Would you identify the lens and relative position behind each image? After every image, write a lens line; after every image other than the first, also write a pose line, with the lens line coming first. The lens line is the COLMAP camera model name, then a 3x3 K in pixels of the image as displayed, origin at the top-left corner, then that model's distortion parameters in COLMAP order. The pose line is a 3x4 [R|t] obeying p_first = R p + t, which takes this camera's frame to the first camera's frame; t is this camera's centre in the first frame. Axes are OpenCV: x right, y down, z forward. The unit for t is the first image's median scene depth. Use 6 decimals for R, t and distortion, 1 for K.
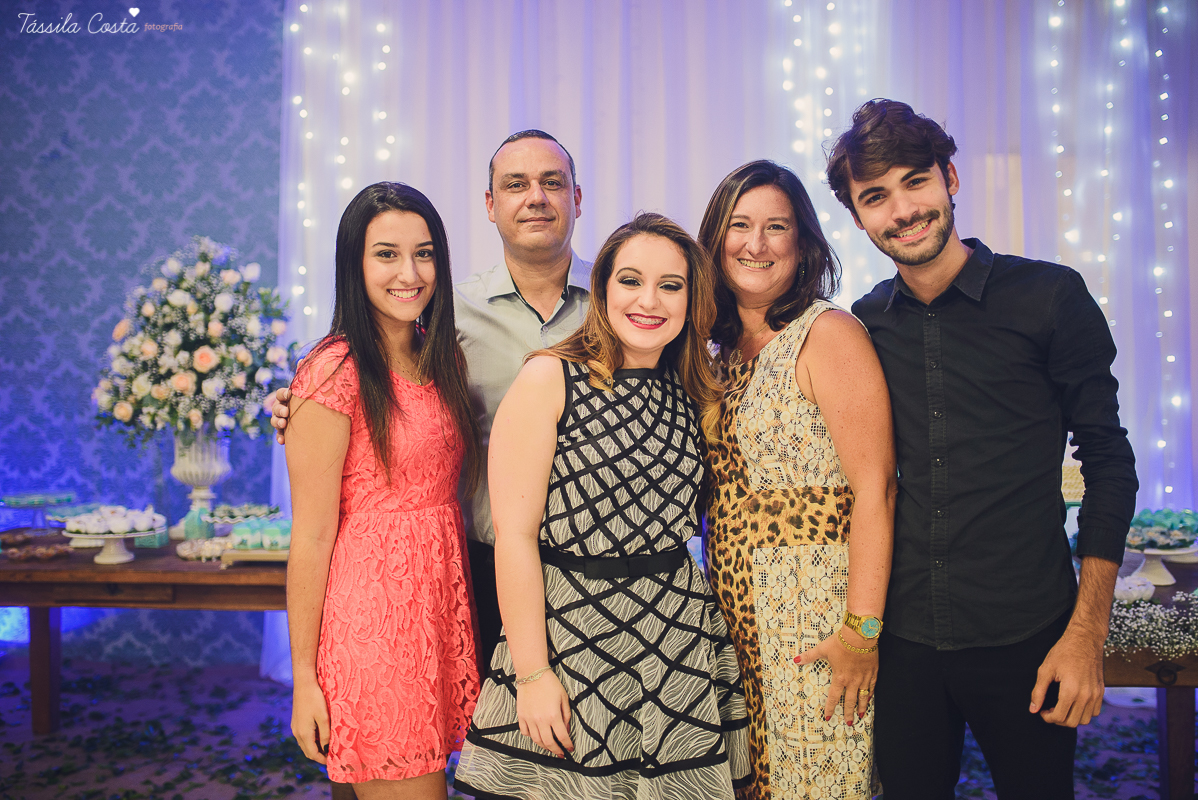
lens RADIAL K [[1156.4, 0, 599.0], [0, 1156.4, 400.0], [0, 0, 1]] dist [-0.045508, 0.075126]
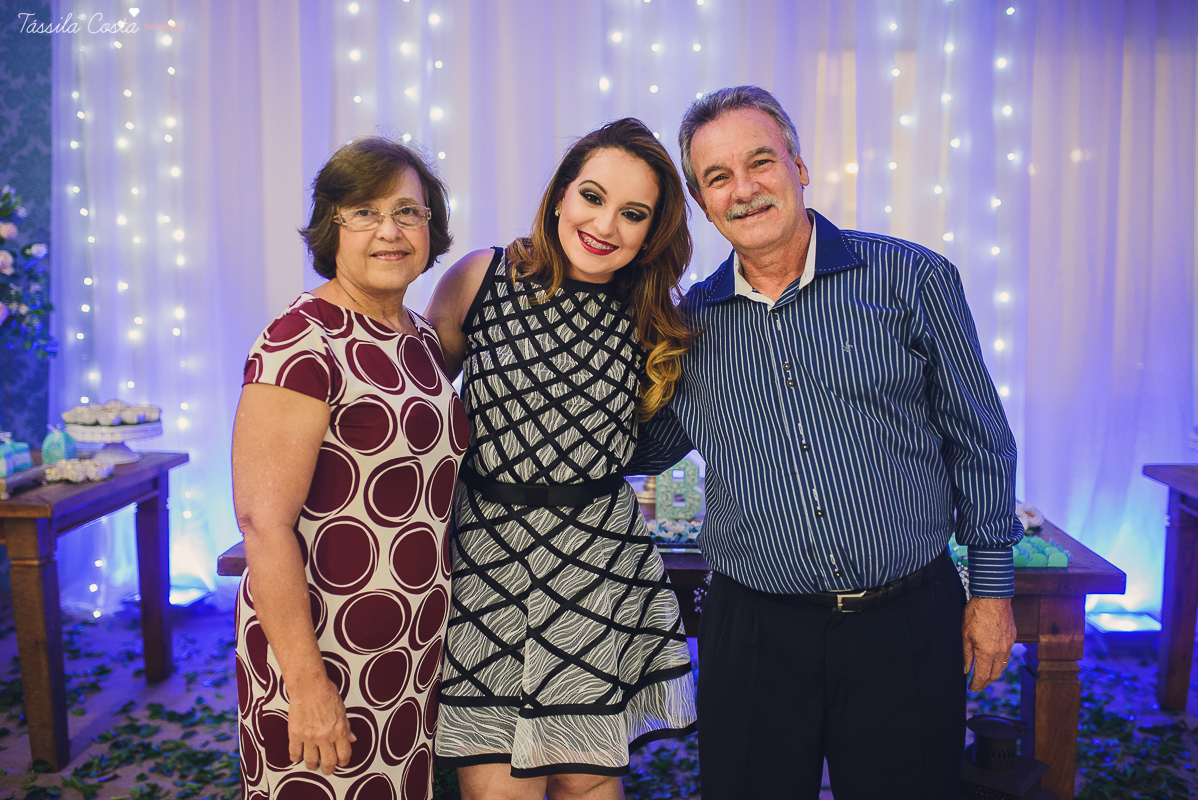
lens RADIAL K [[1147.5, 0, 599.0], [0, 1147.5, 400.0], [0, 0, 1]] dist [-0.010956, 0.005953]
pose [[0.999744, 0.011213, 0.019659, 0.171987], [-0.012711, 0.996887, 0.077809, -0.005360], [-0.018725, -0.078039, 0.996774, 0.086278]]
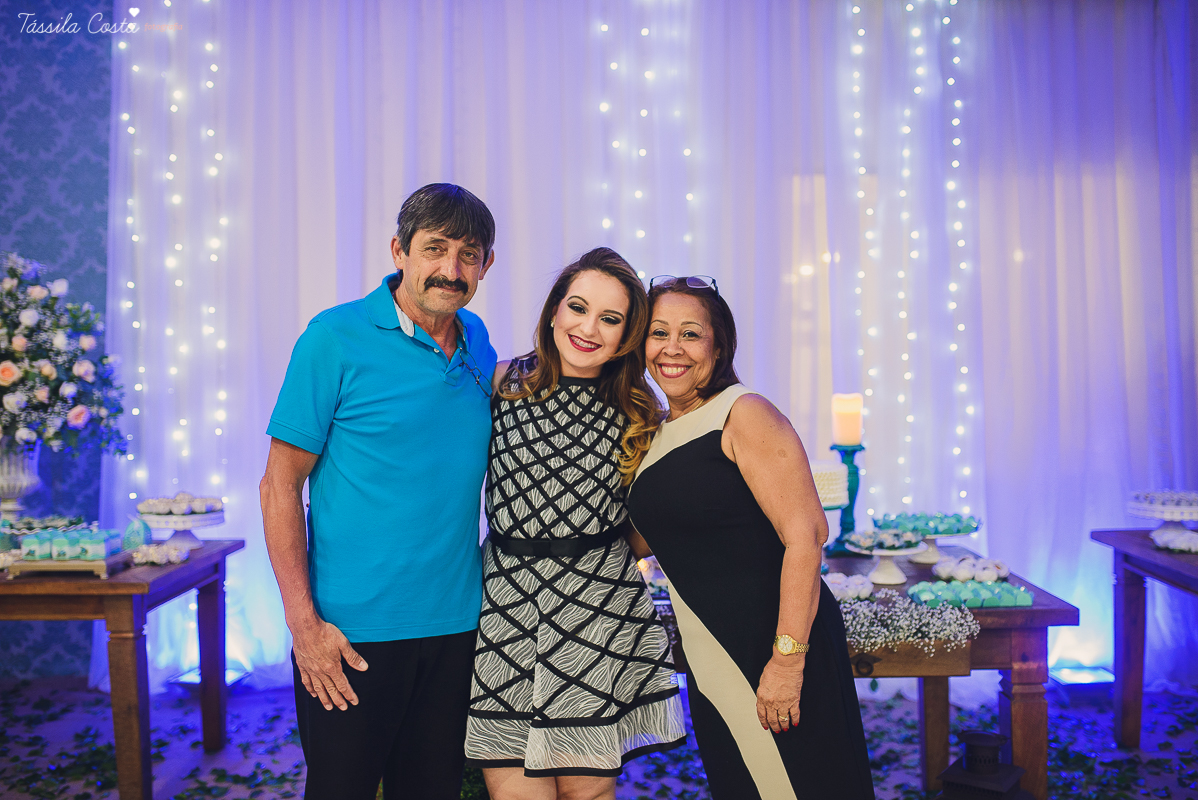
lens RADIAL K [[1156.4, 0, 599.0], [0, 1156.4, 400.0], [0, 0, 1]] dist [-0.045508, 0.075126]
pose [[0.998227, -0.003936, 0.059387, 0.113483], [0.004441, 0.999955, -0.008364, -0.001209], [-0.059352, 0.008613, 0.998200, -0.039475]]
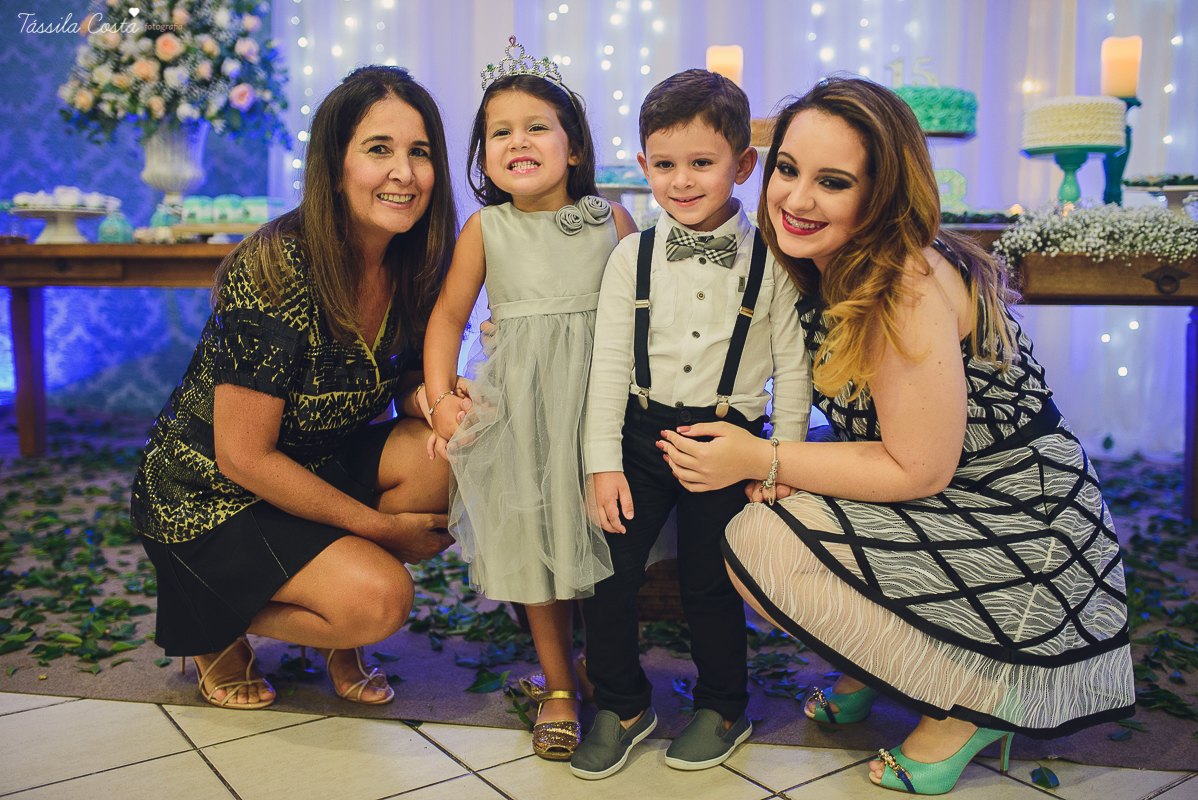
lens RADIAL K [[1156.4, 0, 599.0], [0, 1156.4, 400.0], [0, 0, 1]] dist [-0.045508, 0.075126]
pose [[0.996901, 0.020459, -0.075962, 0.084214], [-0.013970, 0.996284, 0.084988, 0.161377], [0.077419, -0.083663, 0.993482, 0.063256]]
